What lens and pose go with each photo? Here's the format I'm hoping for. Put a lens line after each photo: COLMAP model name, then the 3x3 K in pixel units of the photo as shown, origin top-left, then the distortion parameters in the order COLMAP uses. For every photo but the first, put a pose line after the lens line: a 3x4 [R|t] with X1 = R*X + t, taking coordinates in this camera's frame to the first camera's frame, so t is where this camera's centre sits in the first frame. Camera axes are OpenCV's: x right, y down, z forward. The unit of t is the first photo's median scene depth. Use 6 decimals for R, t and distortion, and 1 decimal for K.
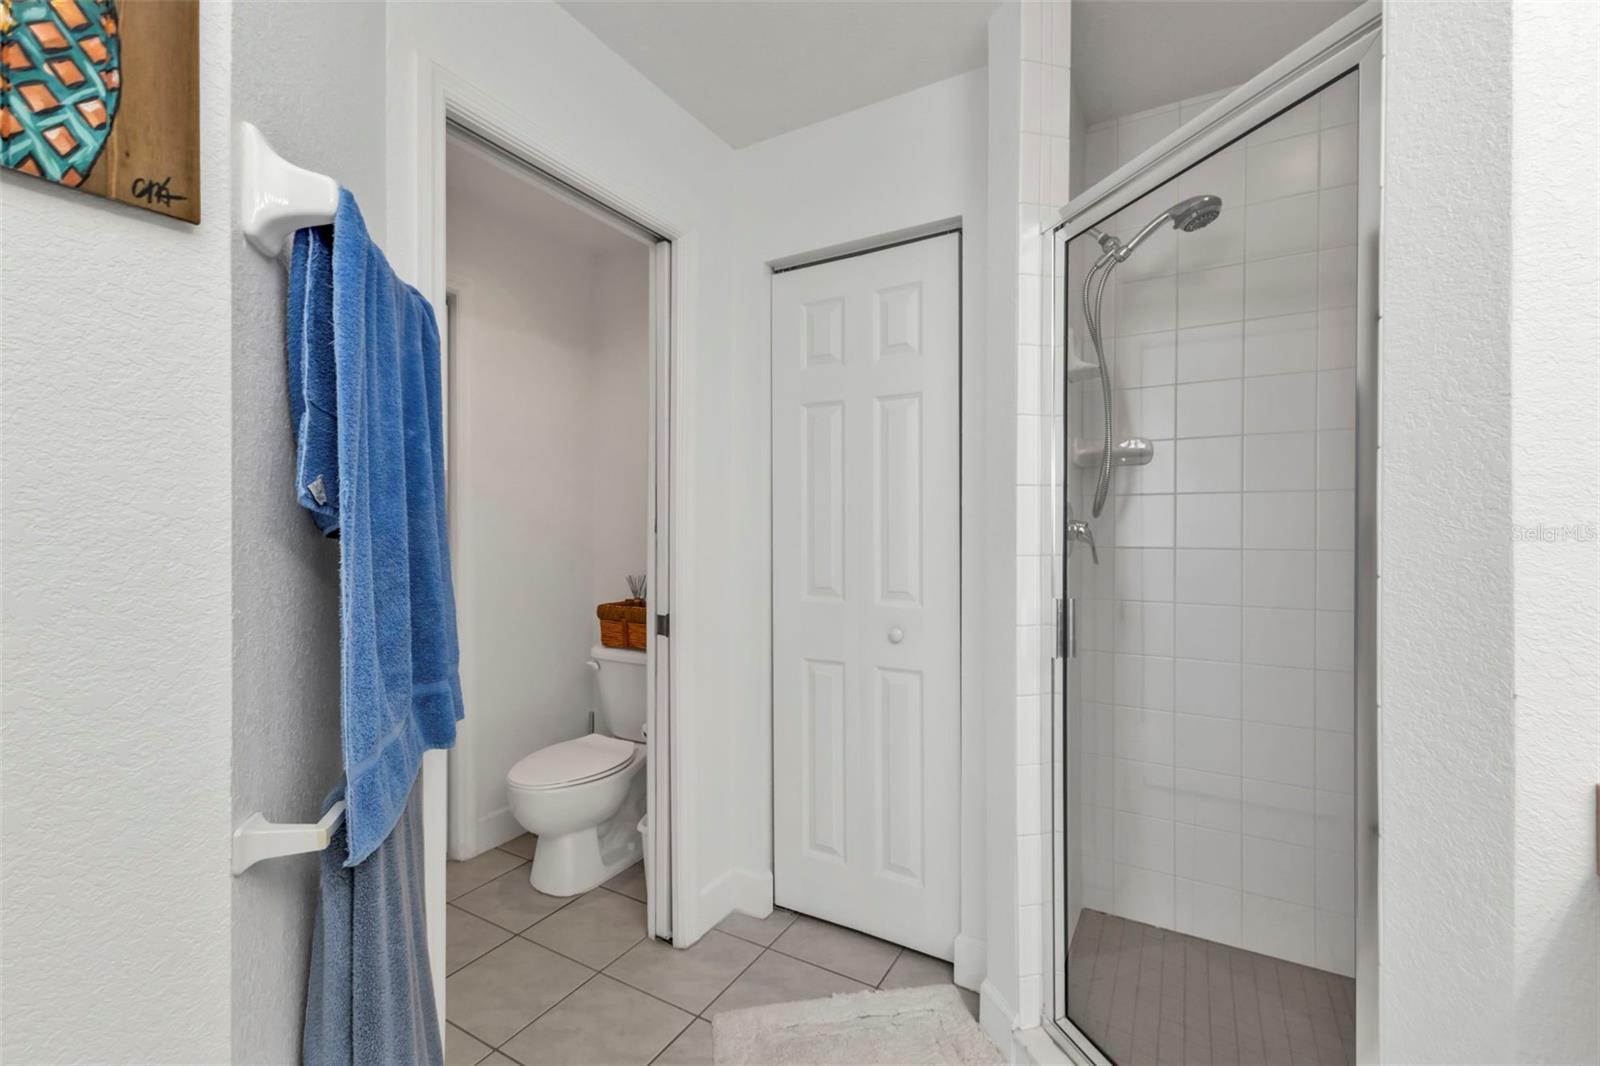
lens RADIAL K [[712.6, 0, 766.6], [0, 712.6, 535.6], [0, 0, 1]] dist [0.004966, -0.000231]
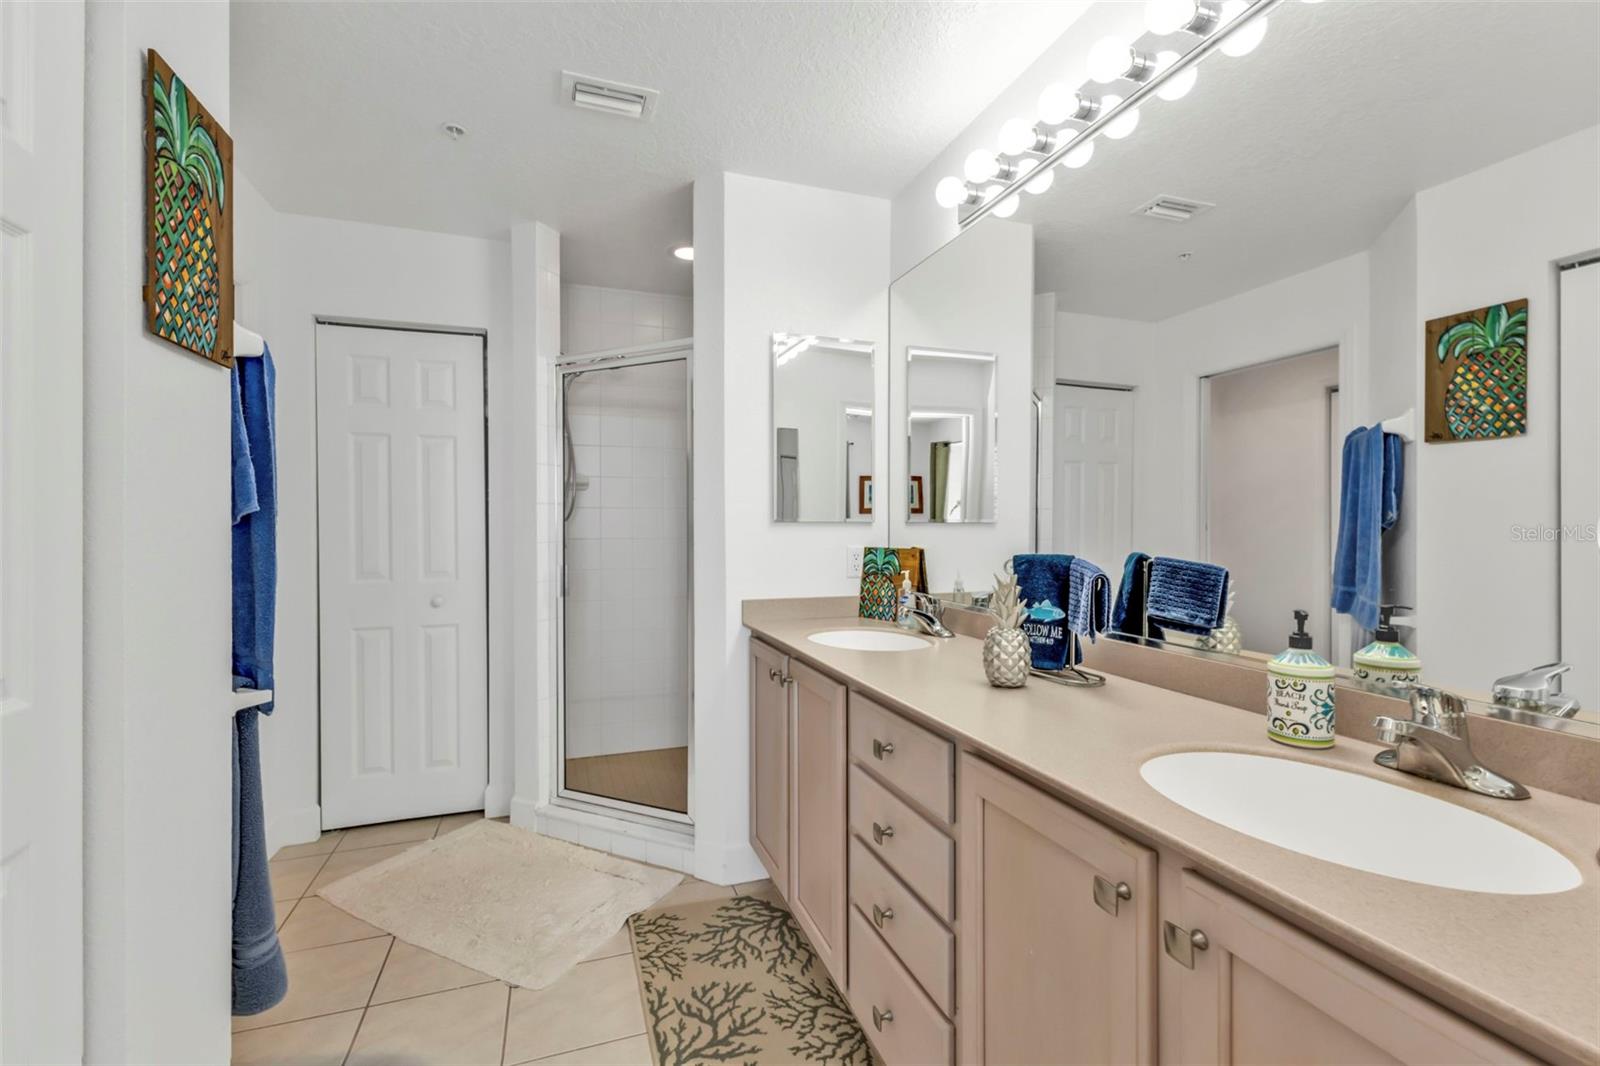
lens RADIAL K [[712.6, 0, 809.0], [0, 712.6, 525.1], [0, 0, 1]] dist [0.004966, -0.000231]
pose [[0.637742, 0.001302, 0.770249, -0.456121], [0.009335, 0.999912, -0.009419, 0.005009], [-0.770194, 0.013197, 0.637673, -0.510552]]
